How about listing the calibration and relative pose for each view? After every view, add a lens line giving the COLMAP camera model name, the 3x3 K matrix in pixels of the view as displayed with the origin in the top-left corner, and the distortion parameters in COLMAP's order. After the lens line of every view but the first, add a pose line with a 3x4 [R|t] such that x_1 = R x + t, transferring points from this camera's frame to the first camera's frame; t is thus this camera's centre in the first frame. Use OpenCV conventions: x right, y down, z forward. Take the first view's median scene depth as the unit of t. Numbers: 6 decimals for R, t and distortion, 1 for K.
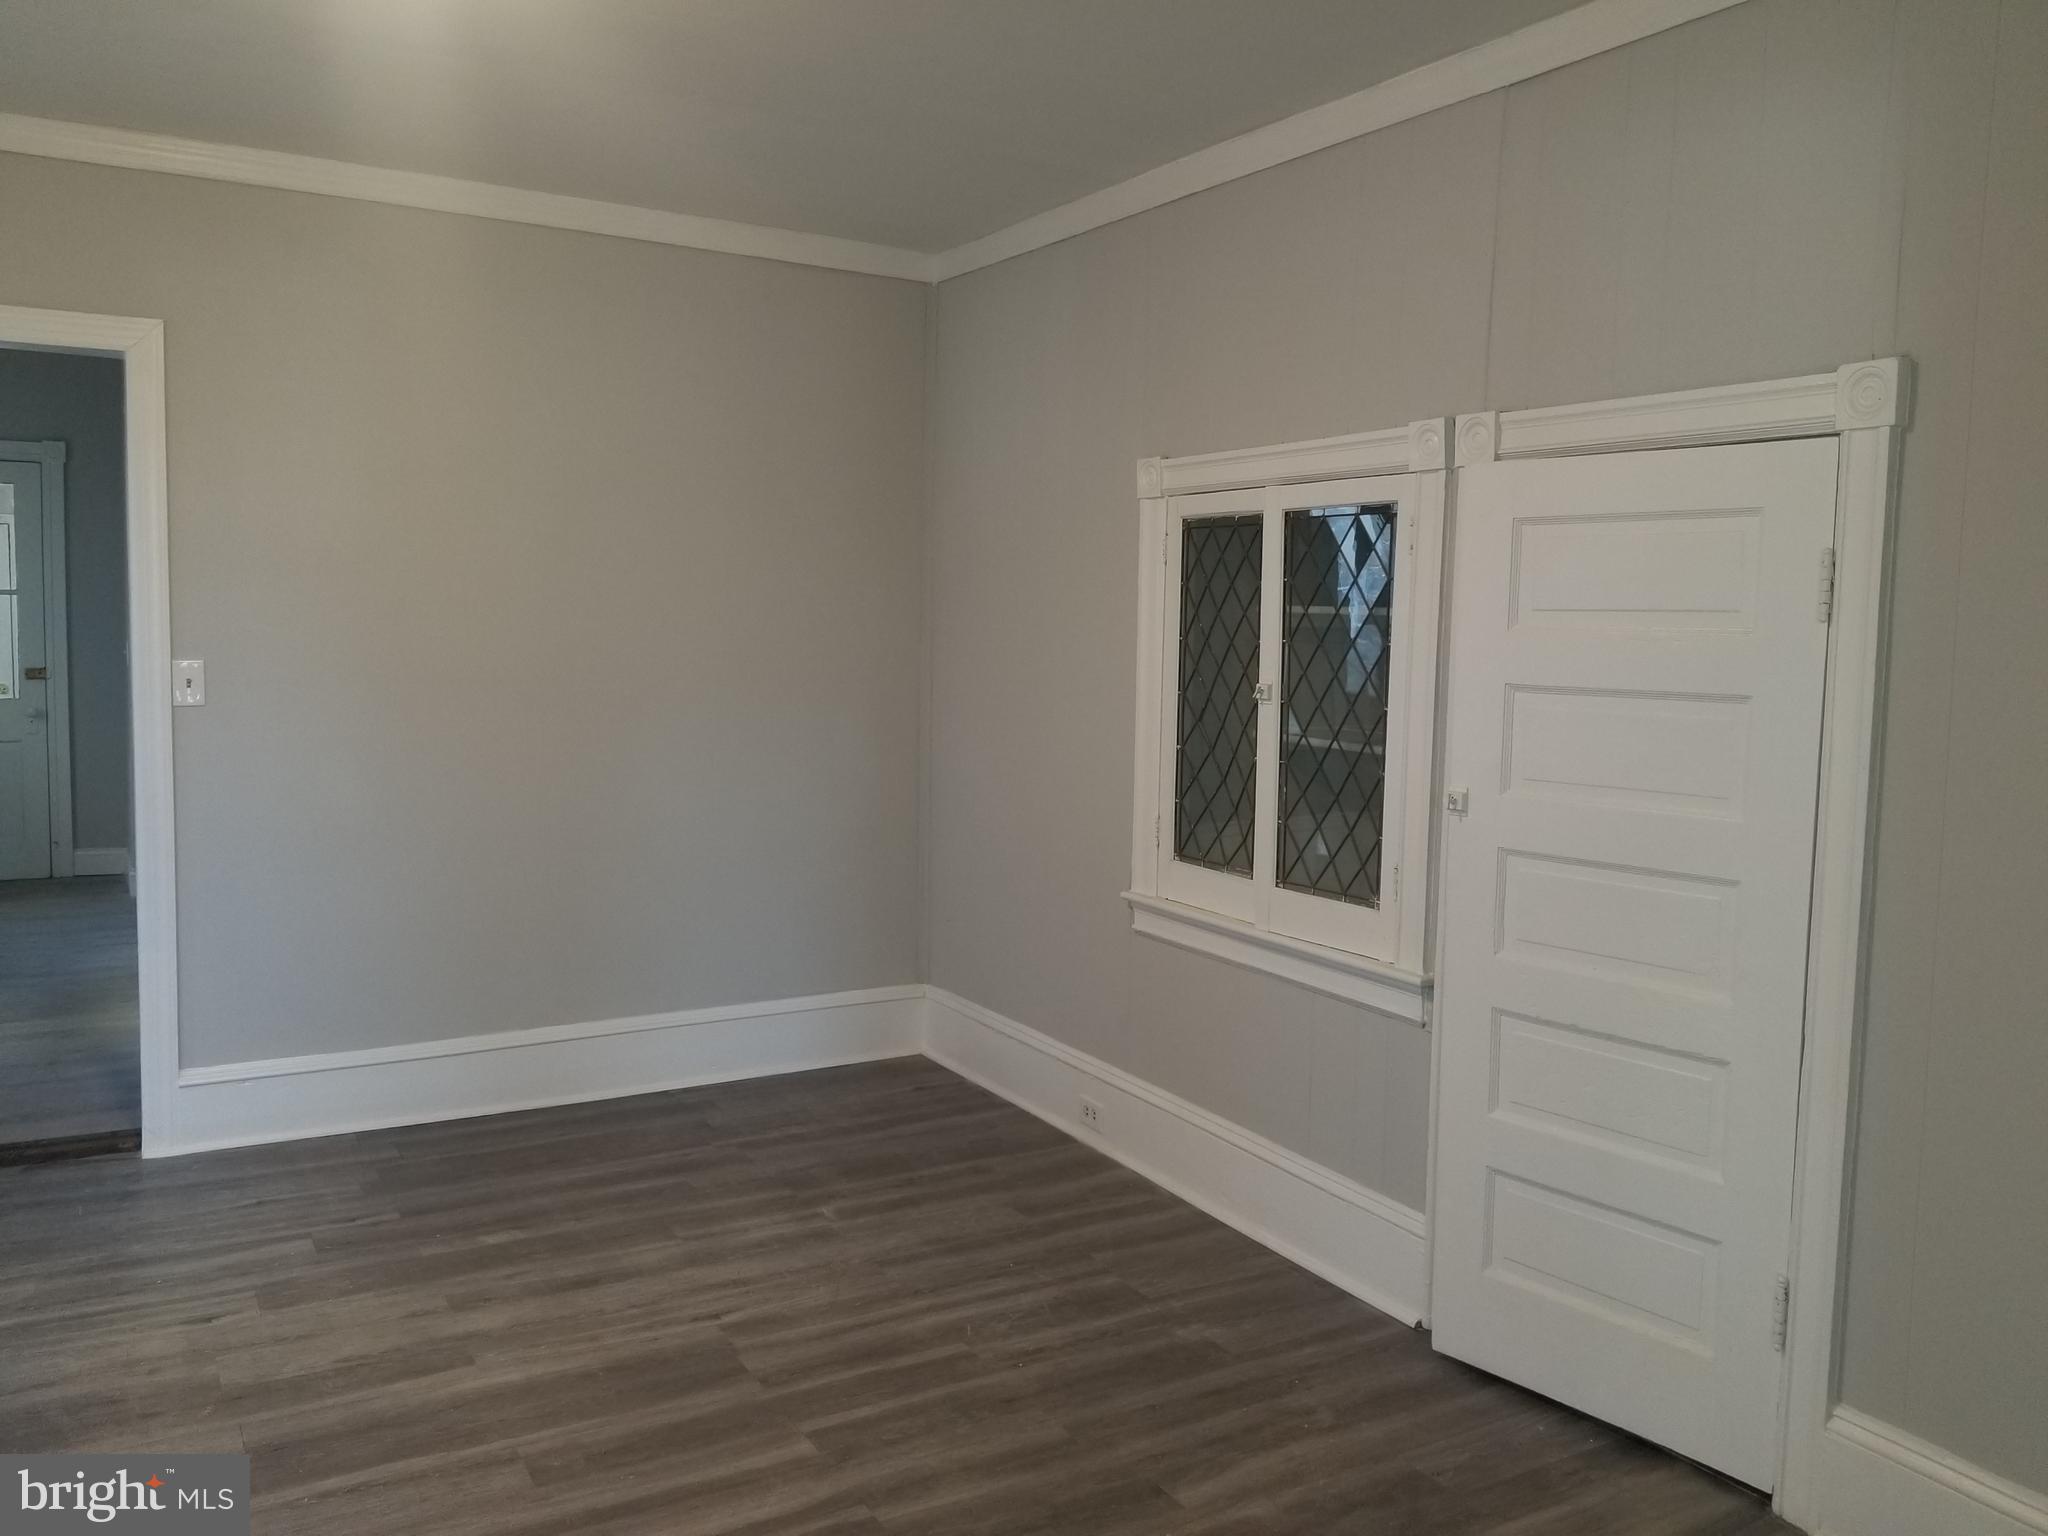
lens RADIAL K [[1584.6, 0, 986.9], [0, 1584.6, 784.6], [0, 0, 1]] dist [0.009970, -0.011924]
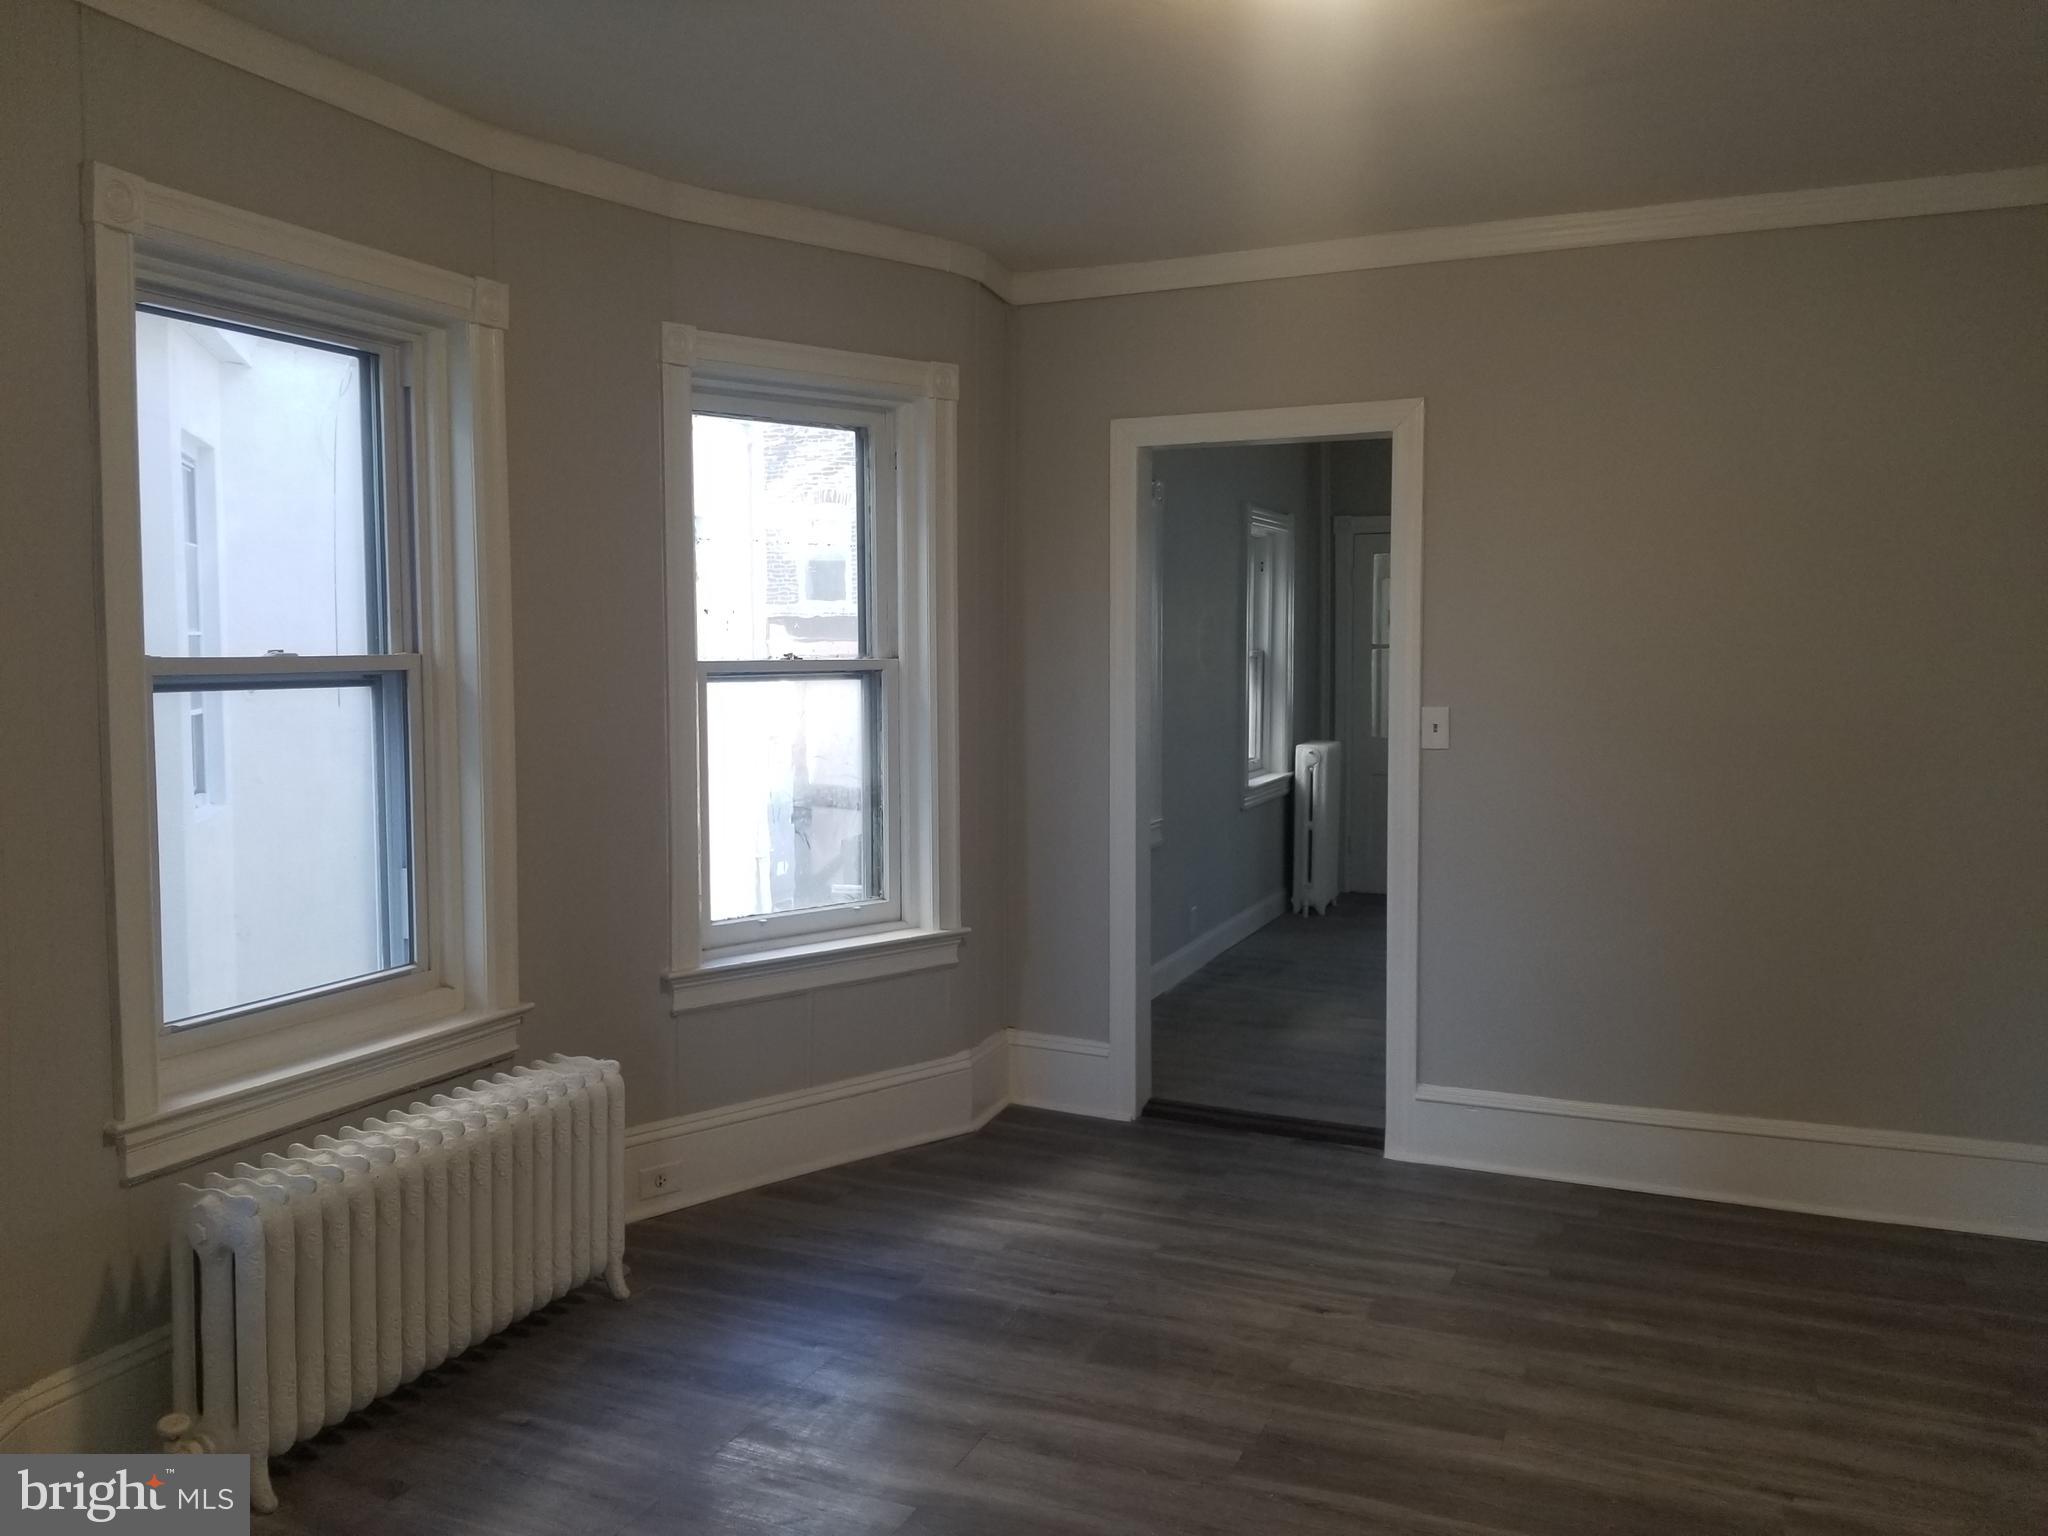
lens RADIAL K [[1584.6, 0, 1026.4], [0, 1584.6, 759.8], [0, 0, 1]] dist [0.009970, -0.011924]
pose [[0.626338, 0.040899, -0.778478, 0.188845], [-0.076922, 0.996992, -0.009510, -0.011829], [0.775747, 0.065838, 0.627600, 0.119804]]
